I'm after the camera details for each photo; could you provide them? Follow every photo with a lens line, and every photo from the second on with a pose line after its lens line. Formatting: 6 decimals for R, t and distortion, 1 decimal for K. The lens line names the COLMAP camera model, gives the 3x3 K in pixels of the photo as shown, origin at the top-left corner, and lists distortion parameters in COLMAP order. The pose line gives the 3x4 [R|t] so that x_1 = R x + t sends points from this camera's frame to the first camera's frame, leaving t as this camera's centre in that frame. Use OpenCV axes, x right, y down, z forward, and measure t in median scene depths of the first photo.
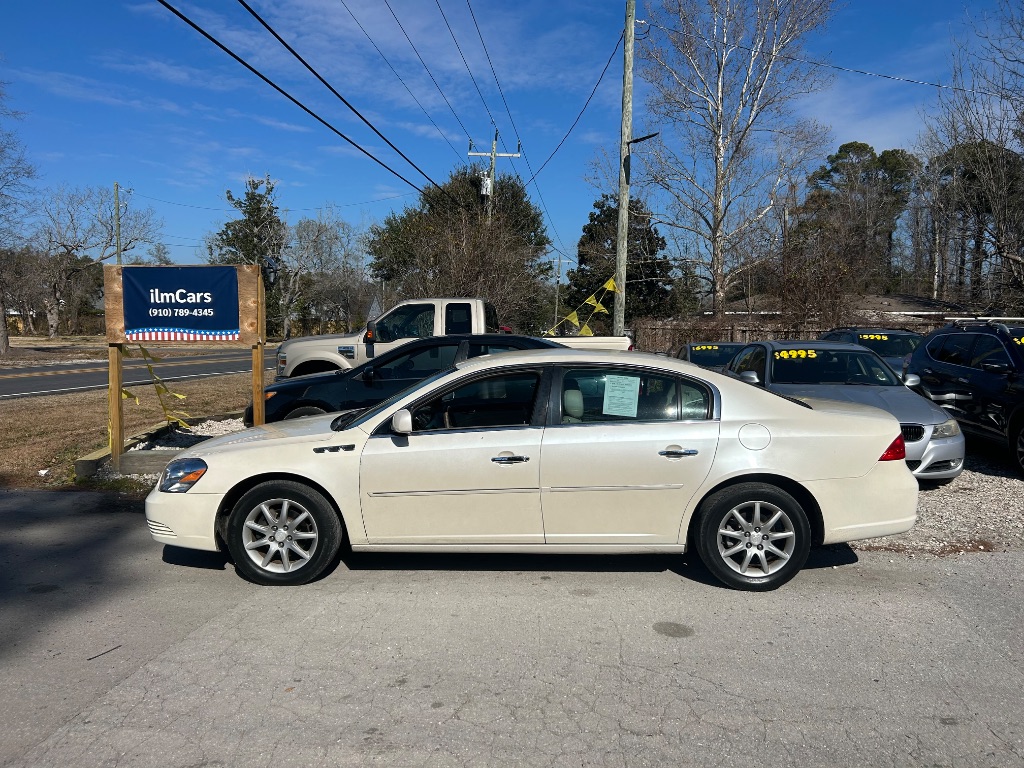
lens RADIAL K [[746.7, 0, 532.4], [0, 746.7, 381.4], [0, 0, 1]] dist [0.008311, 0.000206]
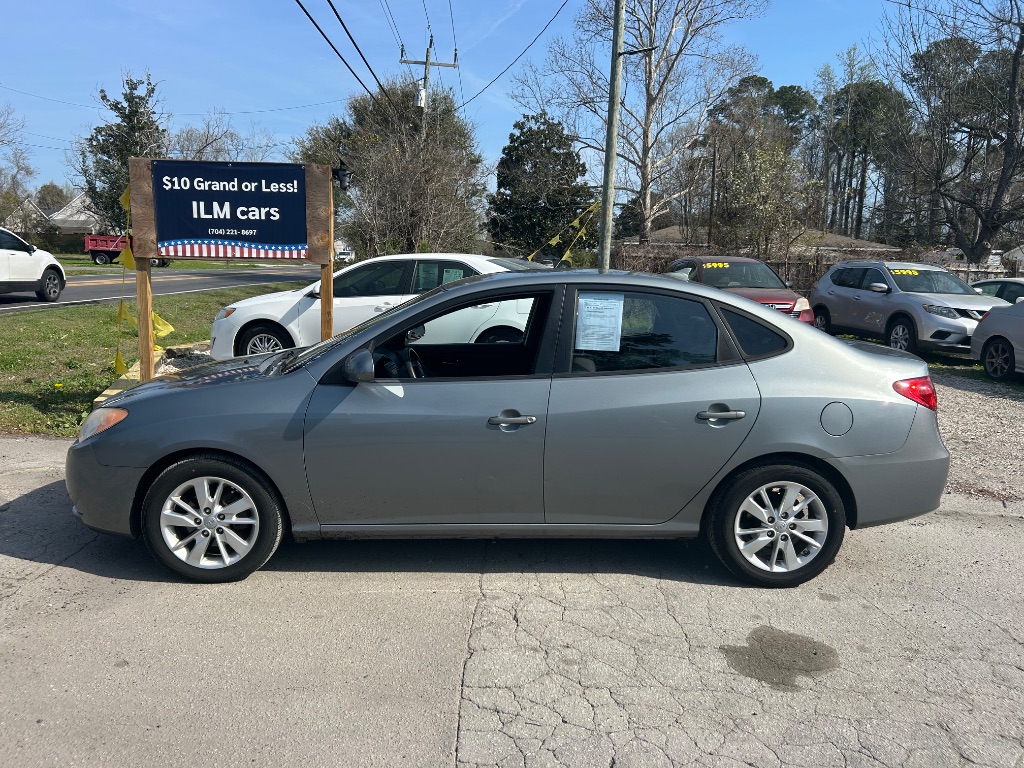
lens RADIAL K [[748.0, 0, 519.9], [0, 748.0, 379.9], [0, 0, 1]] dist [-0.005701, 0.005315]
pose [[0.990714, 0.003049, 0.135929, -0.178661], [-0.015844, 0.995526, 0.093150, -0.000512], [-0.135037, -0.094439, 0.986330, 0.092491]]
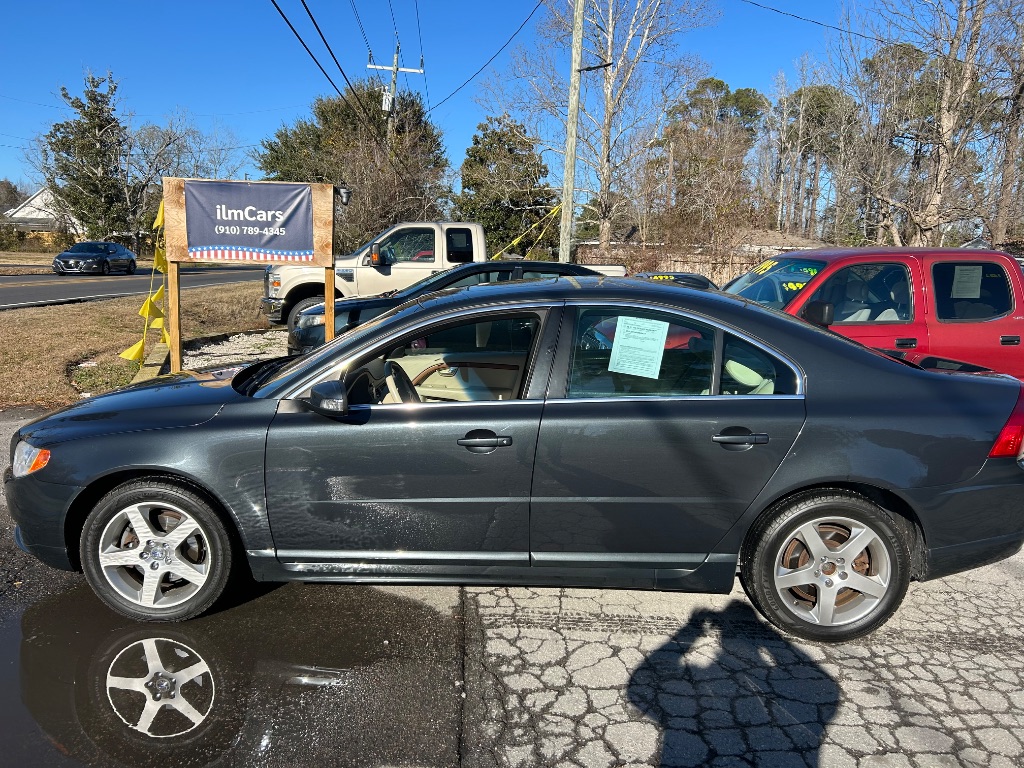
lens RADIAL K [[745.5, 0, 513.9], [0, 745.5, 381.2], [0, 0, 1]] dist [0.006856, -0.011049]
pose [[0.984304, -0.003176, 0.176455, -0.202054], [-0.014188, 0.995178, 0.097055, 0.002114], [-0.175912, -0.098035, 0.979512, -0.016902]]
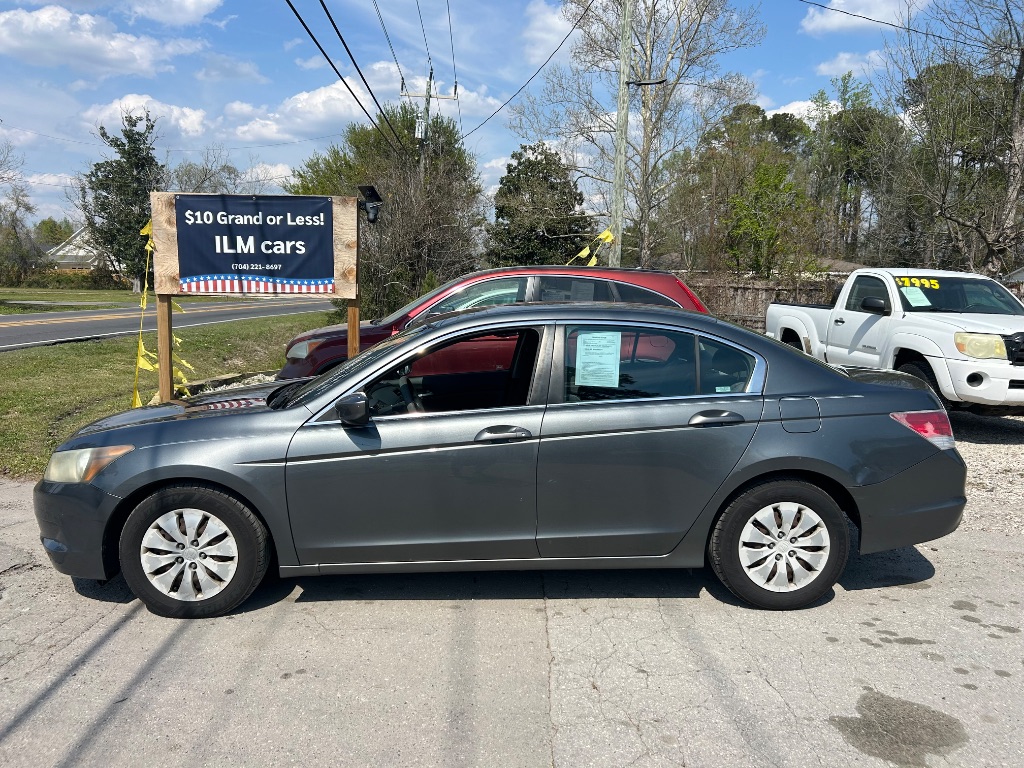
lens RADIAL K [[747.6, 0, 512.0], [0, 747.6, 384.0], [0, 0, 1]] dist [0.001467, -0.003509]
pose [[0.991336, -0.005353, 0.131244, -0.203590], [-0.002673, 0.998140, 0.060898, -0.003893], [-0.131326, -0.060721, 0.989478, 0.118113]]
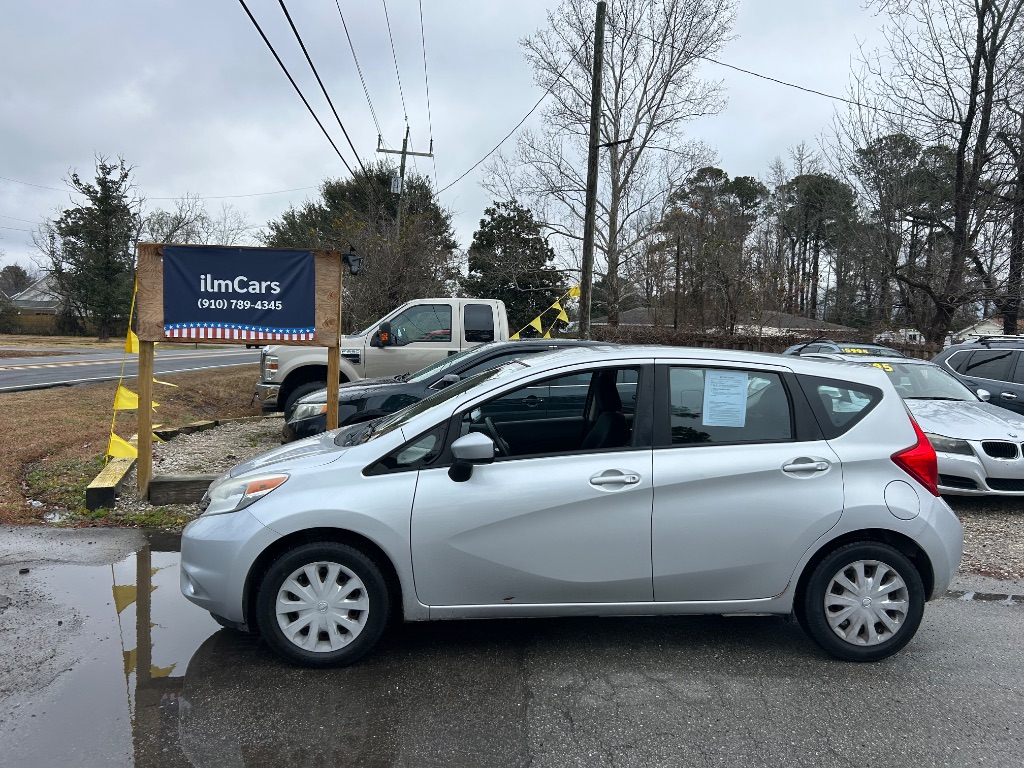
lens RADIAL K [[742.1, 0, 519.7], [0, 742.1, 384.9], [0, 0, 1]] dist [0.007412, 0.002093]
pose [[0.983551, 0.012863, 0.180171, -0.209093], [-0.011894, 0.999908, -0.006462, -0.002299], [-0.180238, 0.004213, 0.983614, 0.101368]]
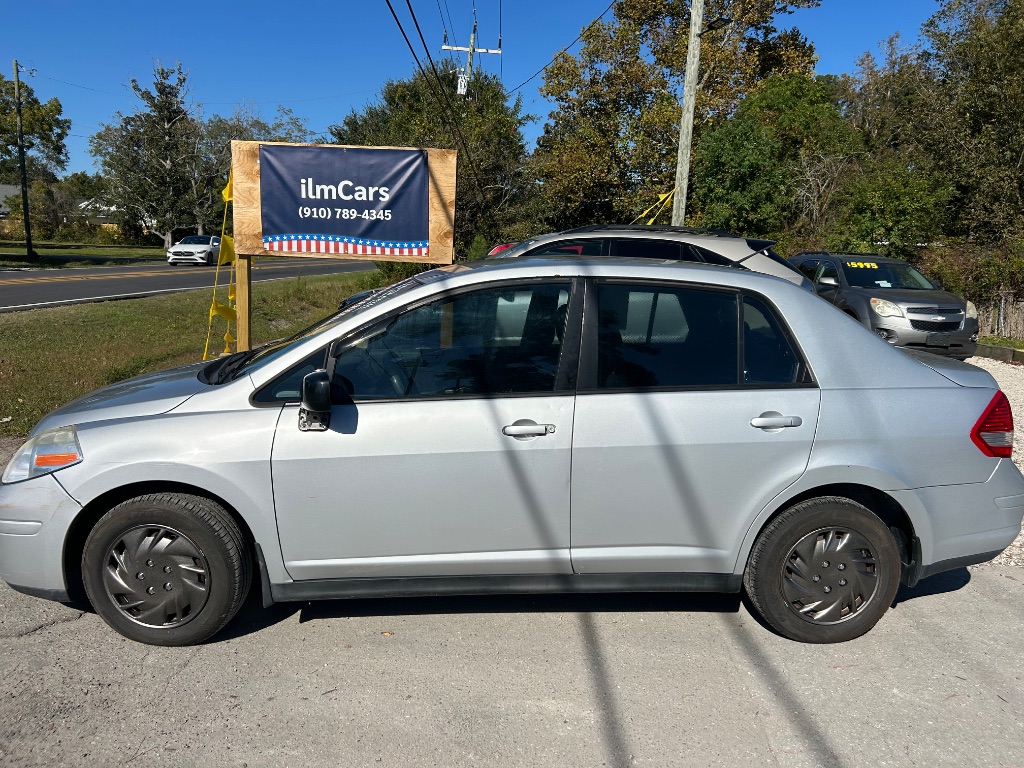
lens RADIAL K [[747.6, 0, 512.0], [0, 747.6, 384.0], [0, 0, 1]] dist [0.001467, -0.003509]
pose [[0.994579, 0.013912, 0.103045, -0.253813], [-0.025174, 0.993744, 0.108808, -0.008377], [-0.100887, -0.110812, 0.988707, 0.174233]]
